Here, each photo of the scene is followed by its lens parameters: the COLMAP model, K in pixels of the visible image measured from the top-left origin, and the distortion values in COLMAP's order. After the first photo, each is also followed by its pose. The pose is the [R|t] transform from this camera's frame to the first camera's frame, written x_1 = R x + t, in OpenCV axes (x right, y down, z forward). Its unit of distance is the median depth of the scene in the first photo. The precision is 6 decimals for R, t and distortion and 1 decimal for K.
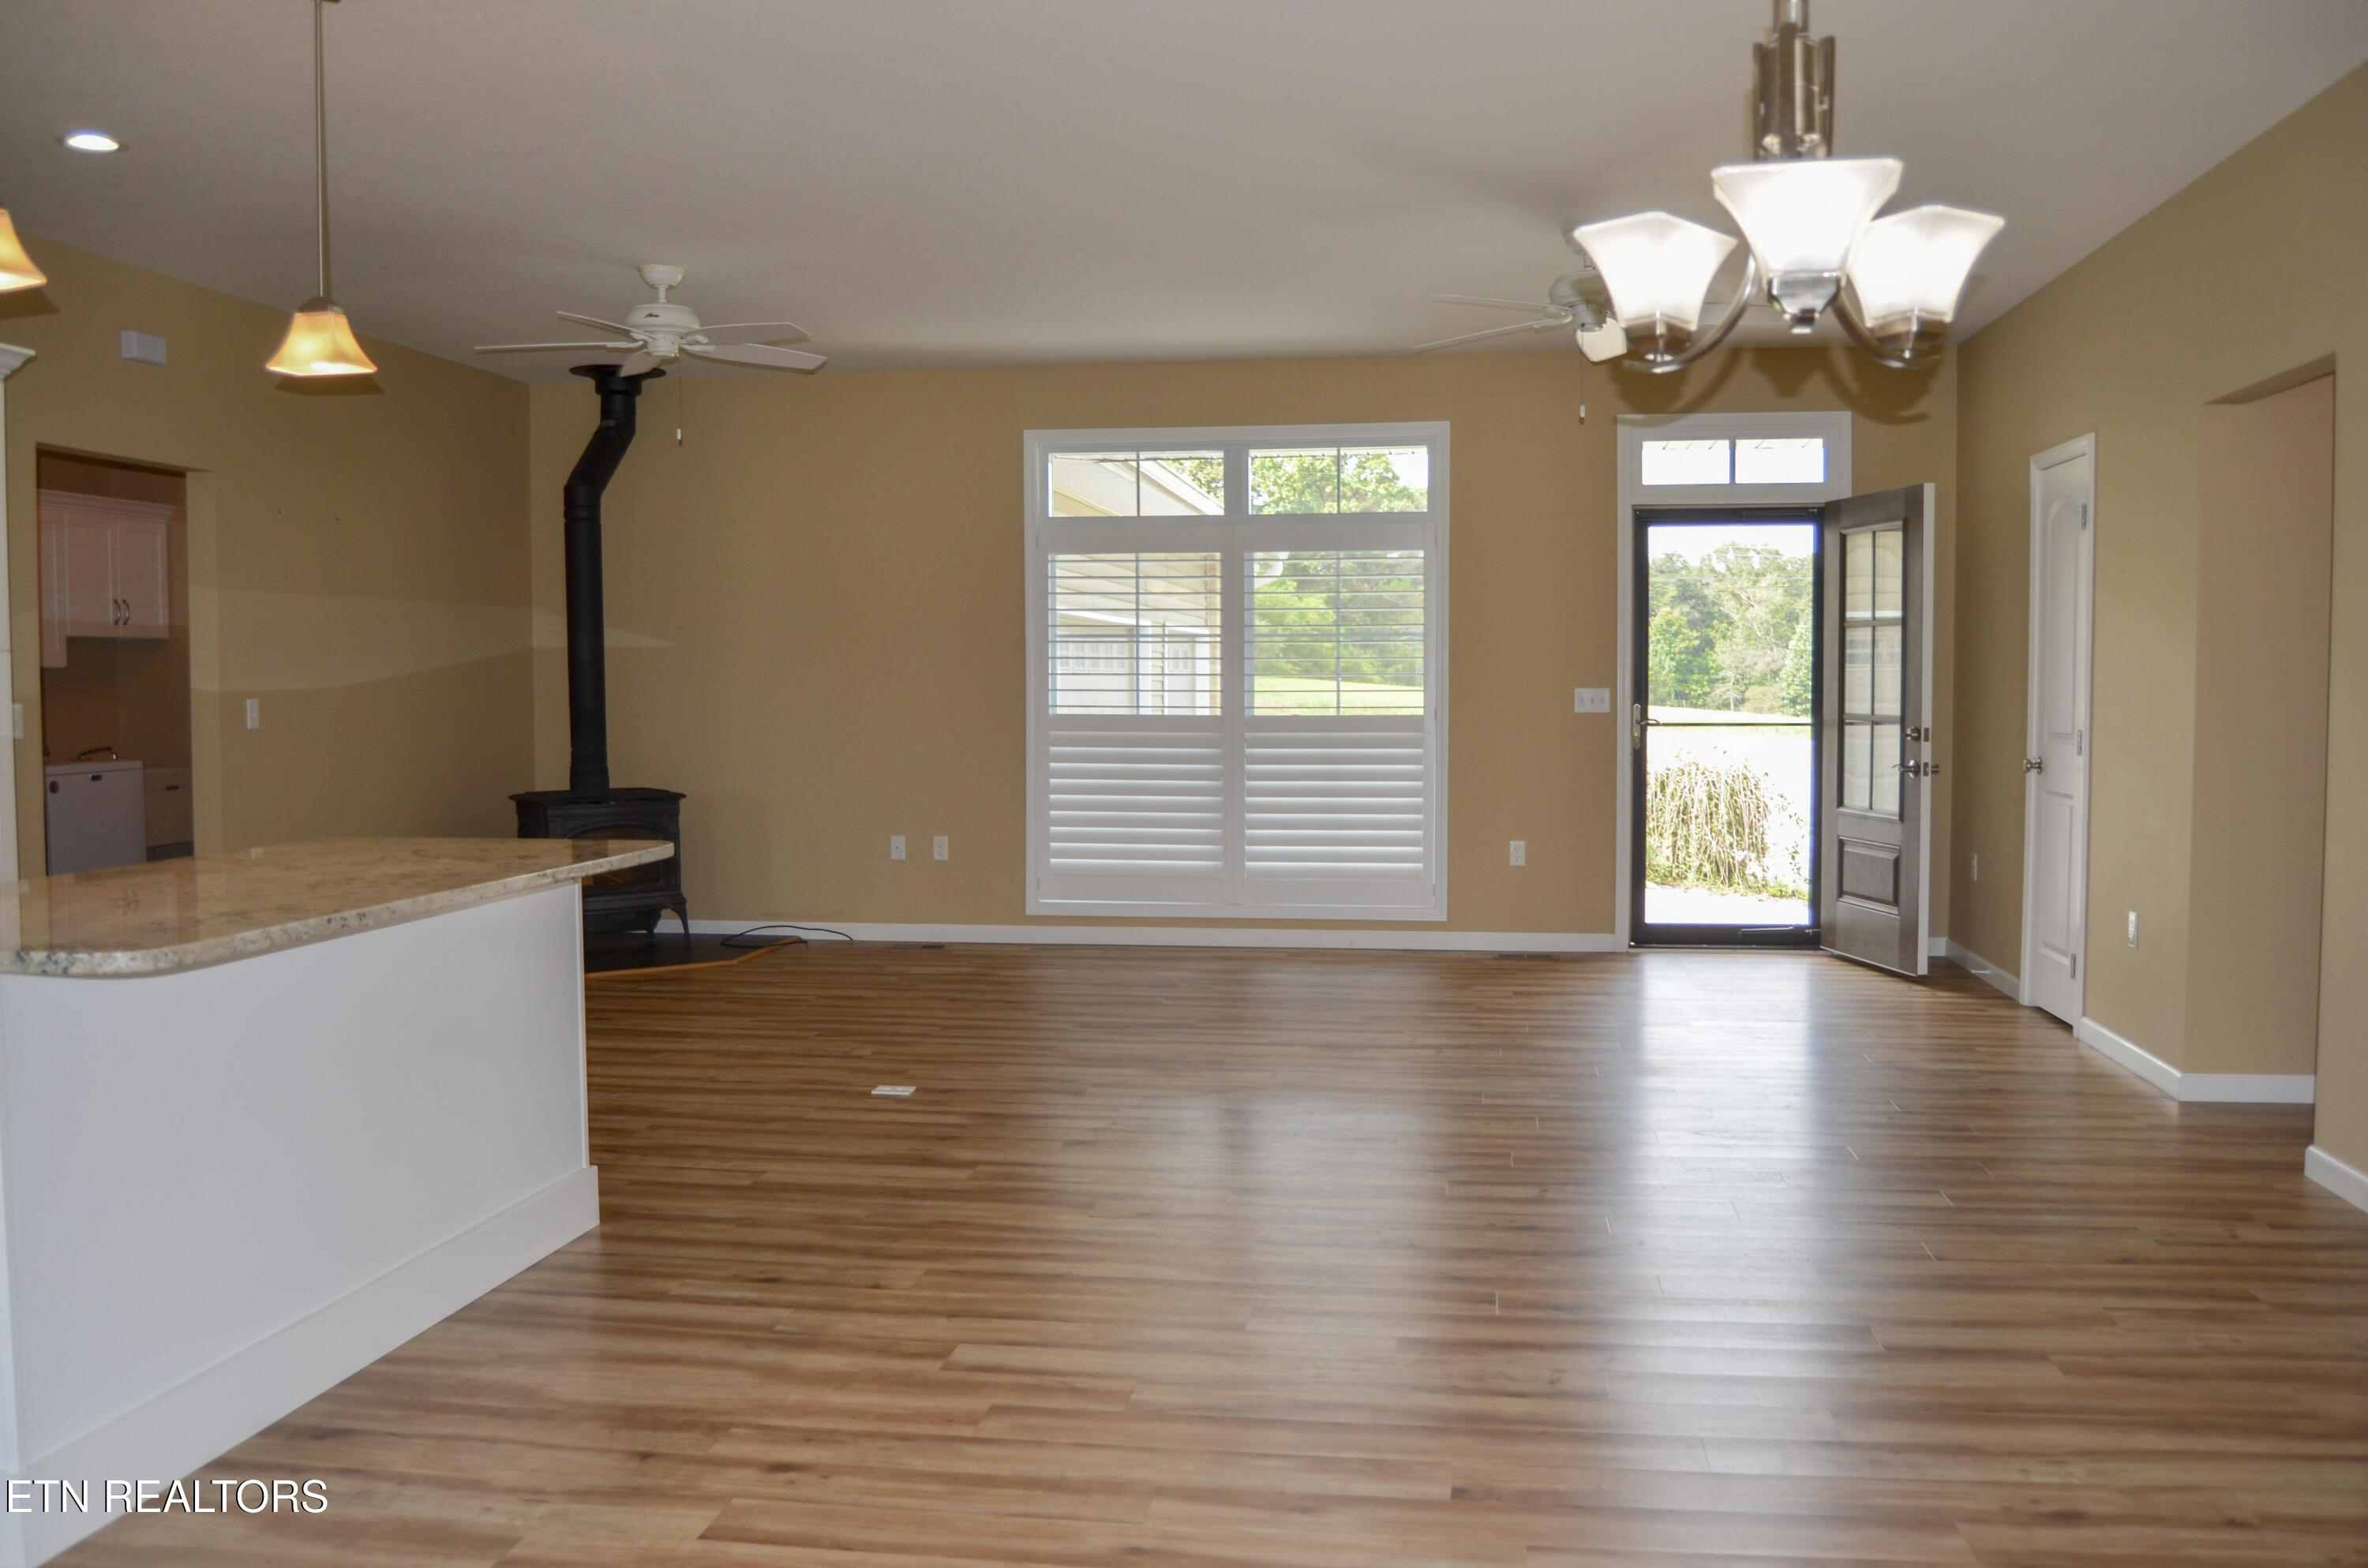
lens RADIAL K [[1954.7, 0, 1215.7], [0, 1954.7, 791.3], [0, 0, 1]] dist [-0.083901, 0.012118]
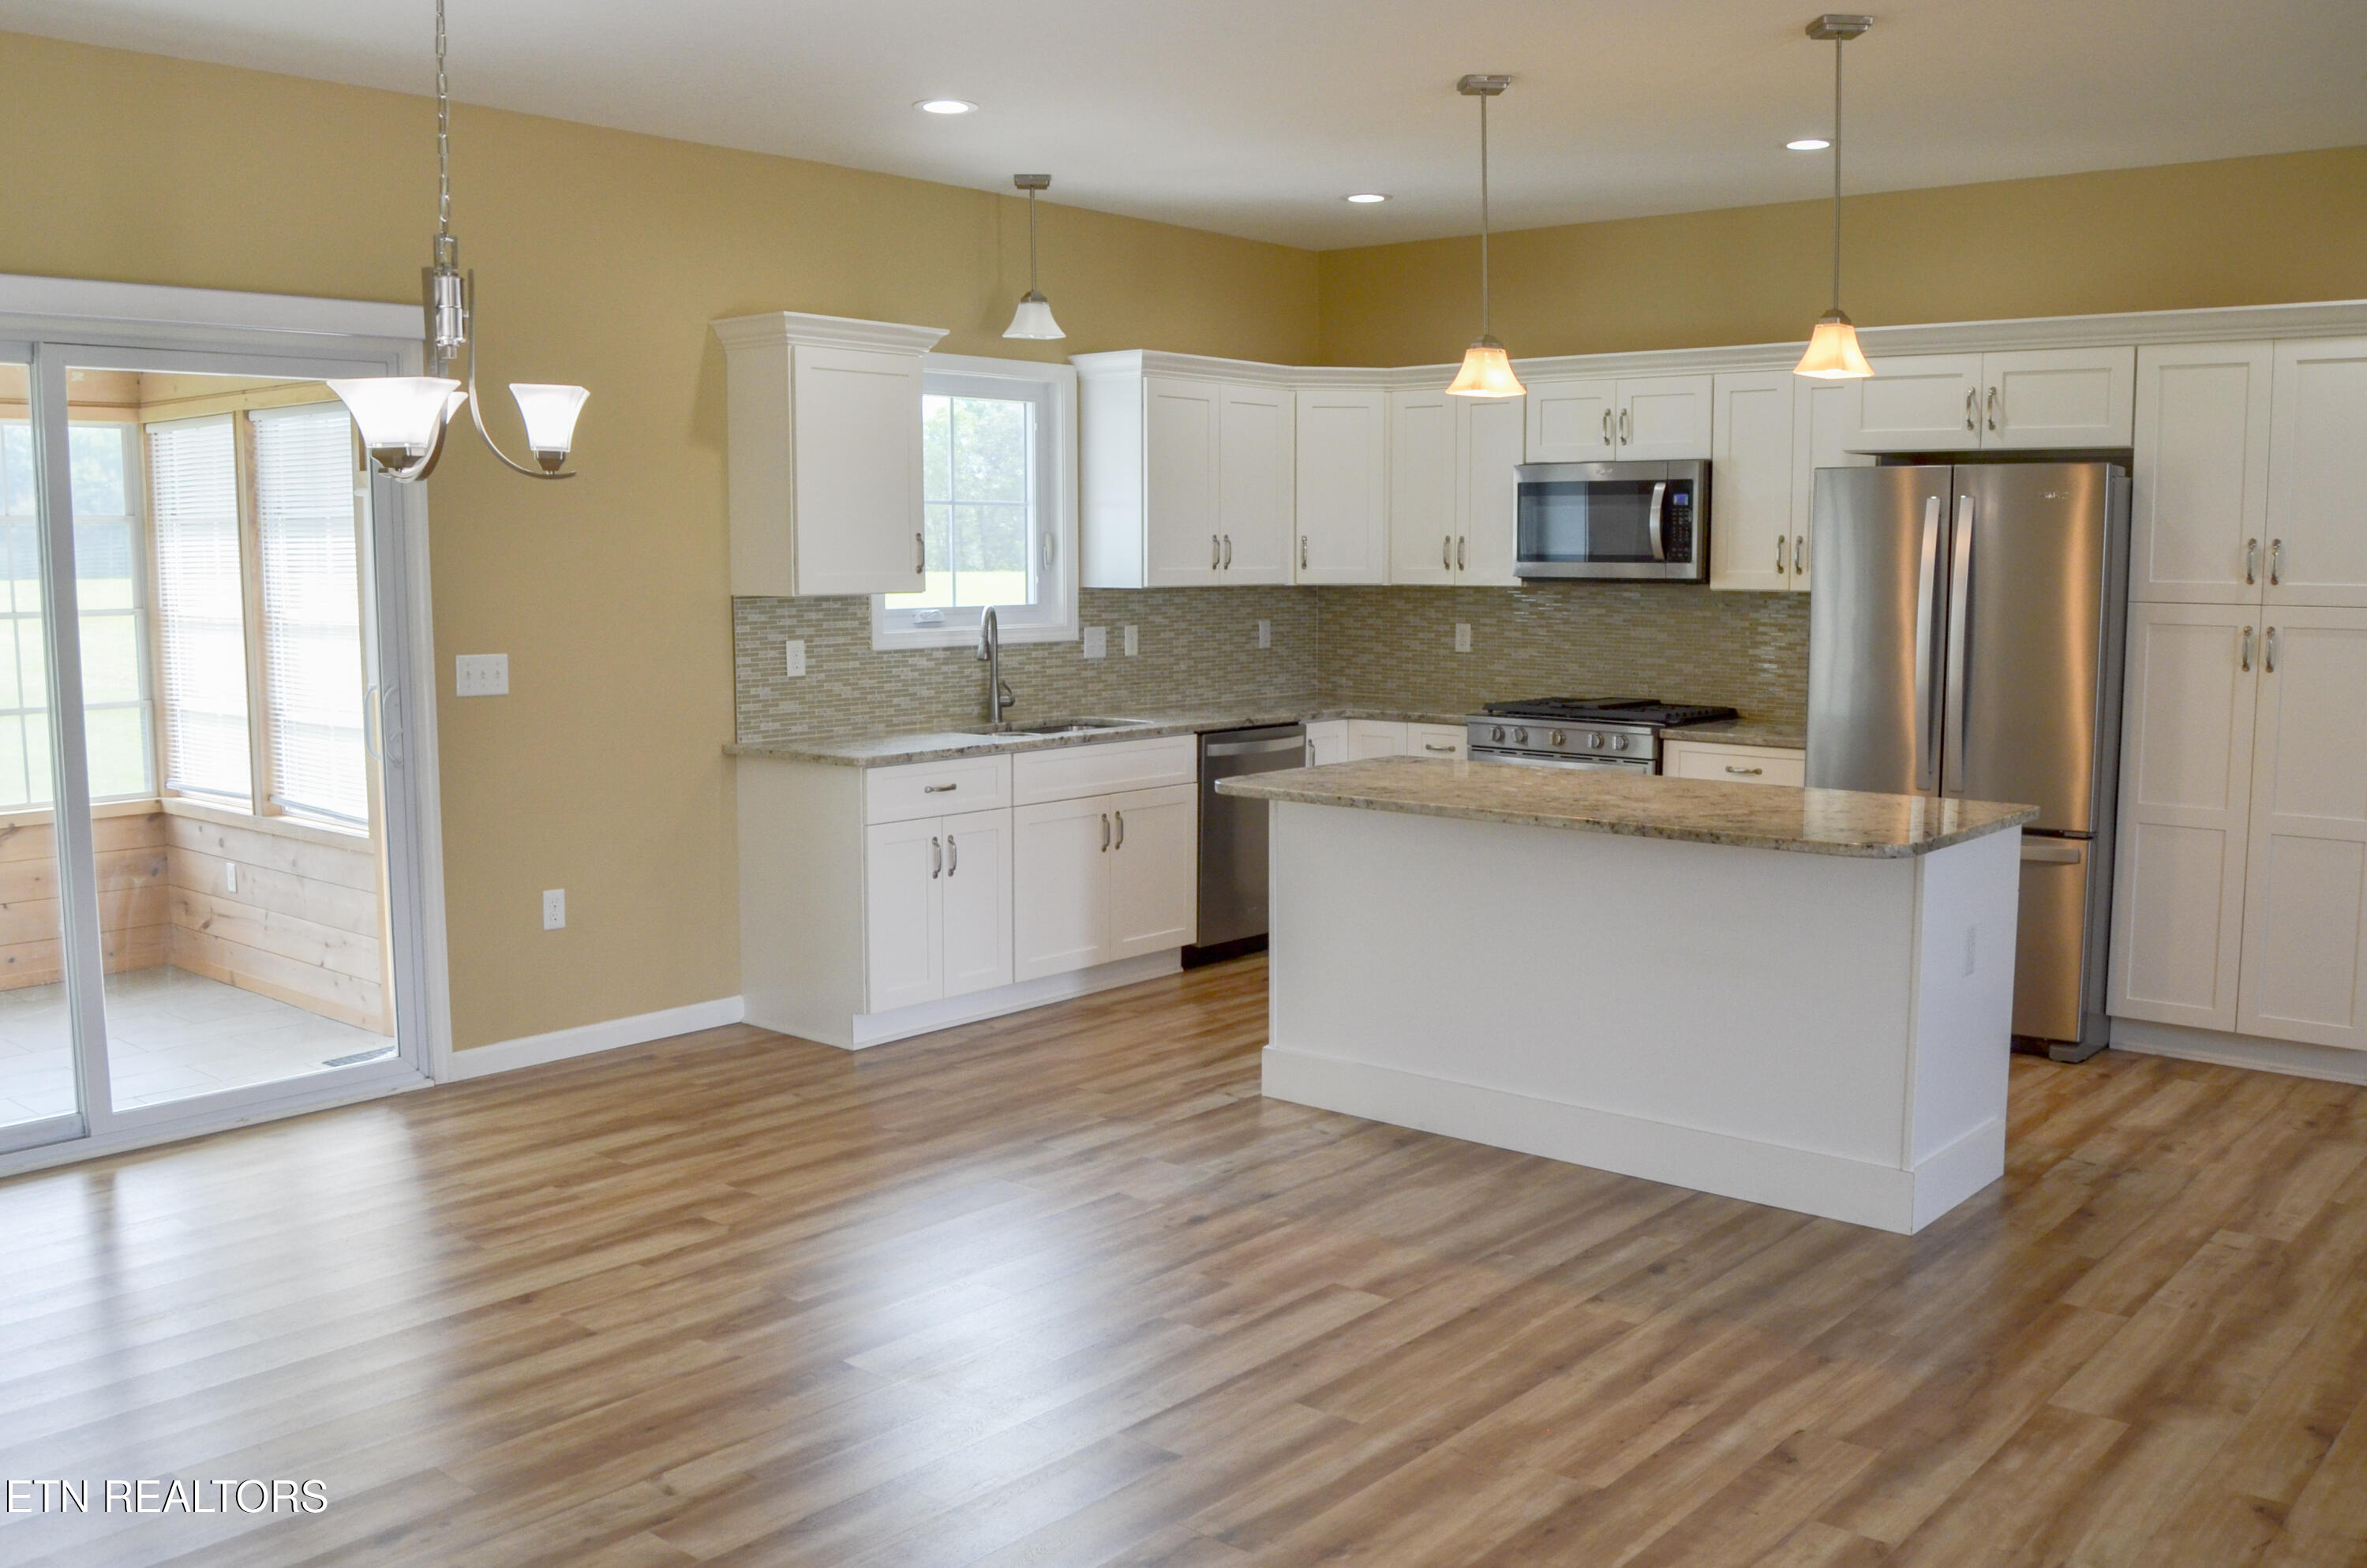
lens RADIAL K [[2081.3, 0, 1186.3], [0, 2081.3, 791.0], [0, 0, 1]] dist [-0.074021, 0.010768]
pose [[-0.546096, 0.100671, -0.831652, 0.696676], [-0.044408, 0.987878, 0.148742, -0.127901], [0.836545, 0.118159, -0.535006, 1.214285]]
